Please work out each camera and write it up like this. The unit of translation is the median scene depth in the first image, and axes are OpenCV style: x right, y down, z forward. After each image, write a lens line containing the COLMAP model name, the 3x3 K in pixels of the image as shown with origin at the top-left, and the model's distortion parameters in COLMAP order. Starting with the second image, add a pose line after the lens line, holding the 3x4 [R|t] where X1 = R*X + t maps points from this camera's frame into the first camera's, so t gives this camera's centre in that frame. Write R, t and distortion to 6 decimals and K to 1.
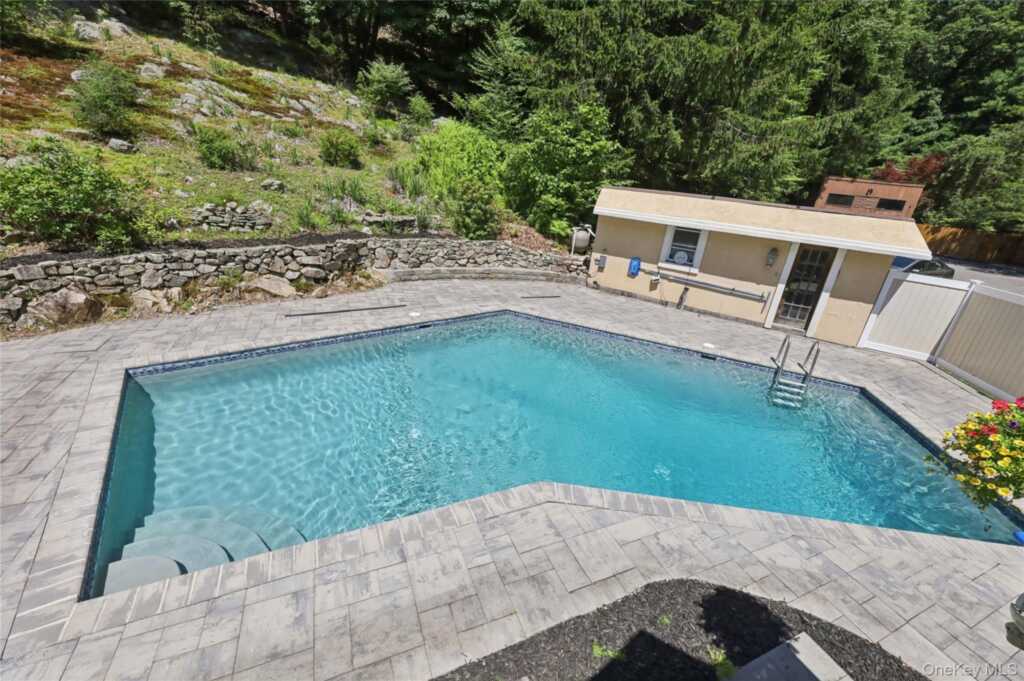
lens RADIAL K [[417.3, 0, 509.1], [0, 417.3, 335.5], [0, 0, 1]] dist [-0.000597, 0.000035]
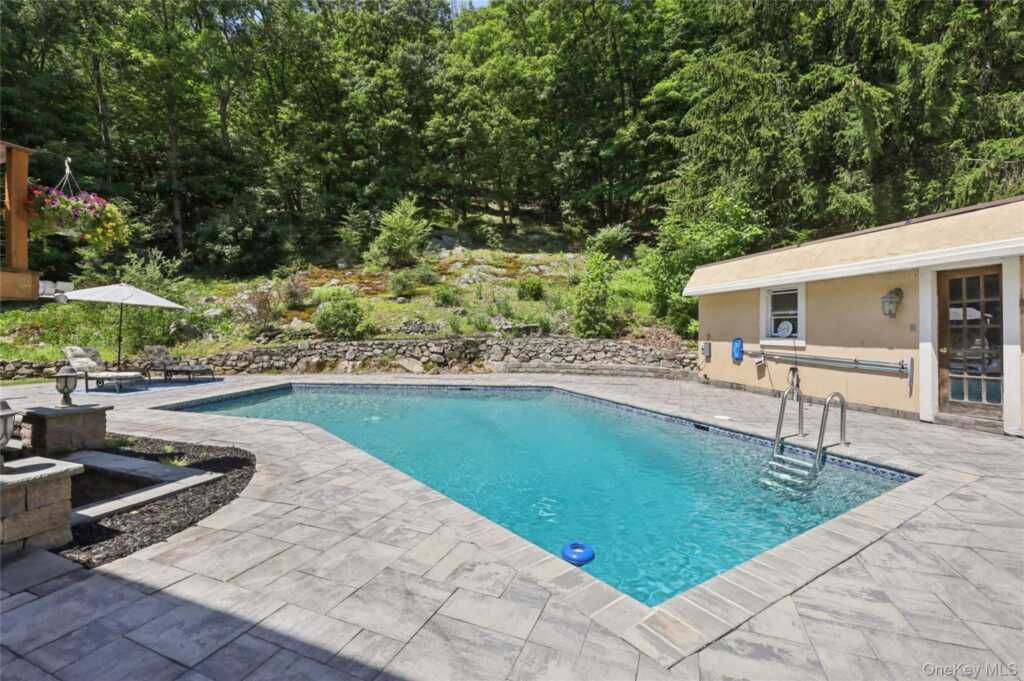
lens RADIAL K [[435.7, 0, 500.6], [0, 435.7, 330.6], [0, 0, 1]] dist [-0.001231, -0.000026]
pose [[0.695078, -0.100958, -0.711811, 0.654902], [-0.192559, 0.927773, -0.319621, 0.170339], [0.692668, 0.359227, 0.625434, 0.182771]]
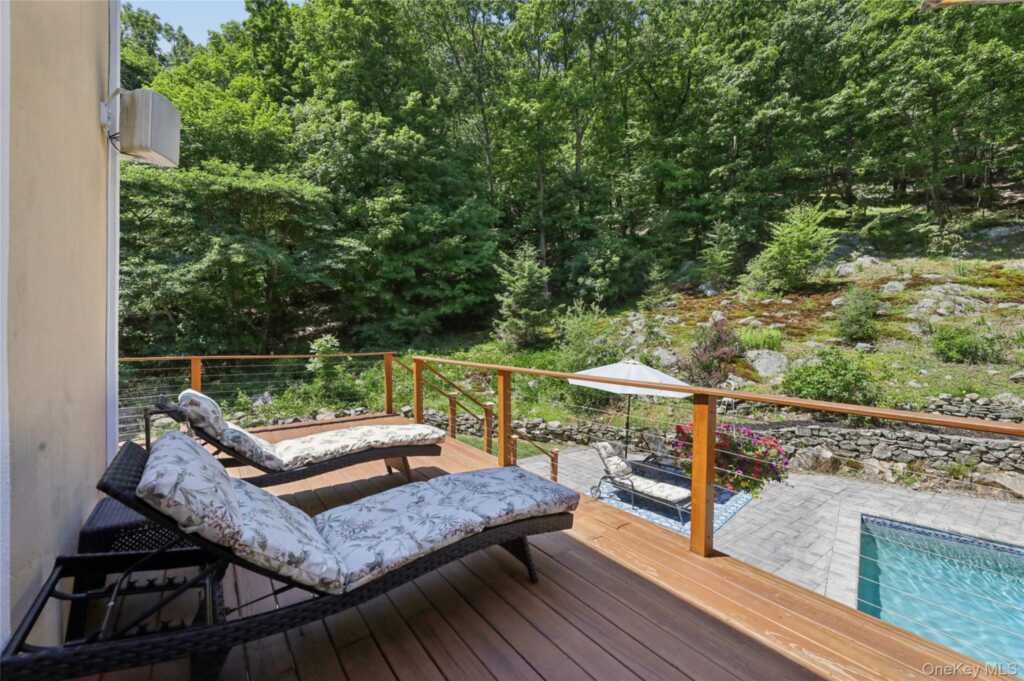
lens RADIAL K [[417.1, 0, 516.7], [0, 417.1, 343.8], [0, 0, 1]] dist [-0.001642, -0.000207]
pose [[0.227209, -0.072784, -0.971122, 0.058214], [-0.336699, 0.929834, -0.148466, 0.076990], [0.913789, 0.360709, 0.186760, -0.204763]]
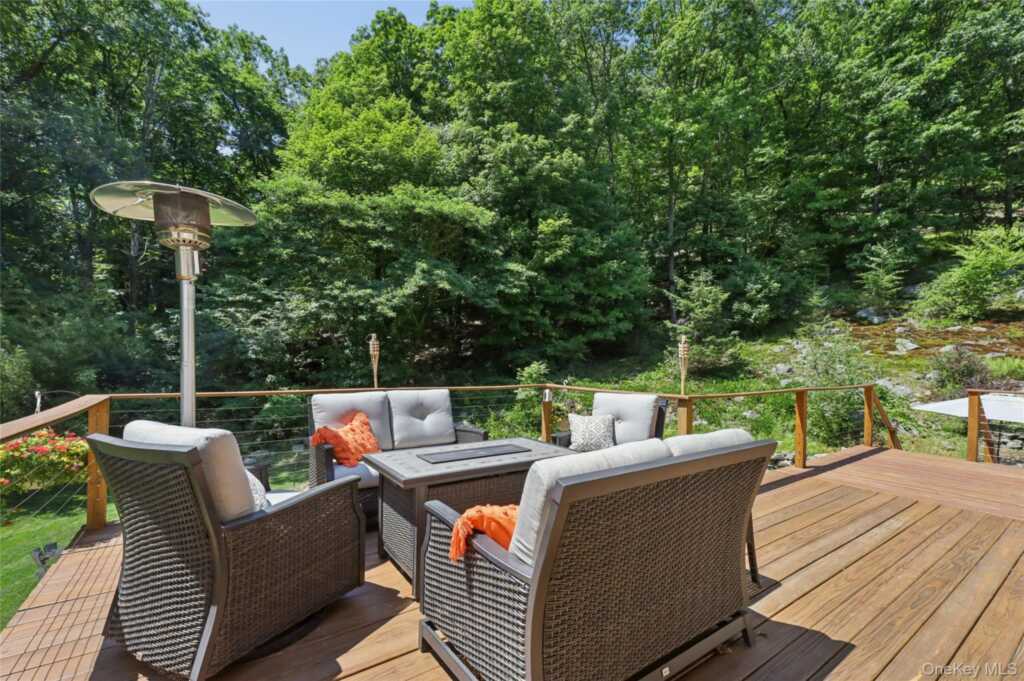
lens RADIAL K [[440.9, 0, 516.7], [0, 440.9, 364.8], [0, 0, 1]] dist [0.003758, 0.000217]
pose [[0.195323, -0.085393, -0.977014, -0.037321], [-0.348546, 0.925124, -0.150539, 0.310769], [0.916714, 0.369938, 0.150934, -0.820750]]
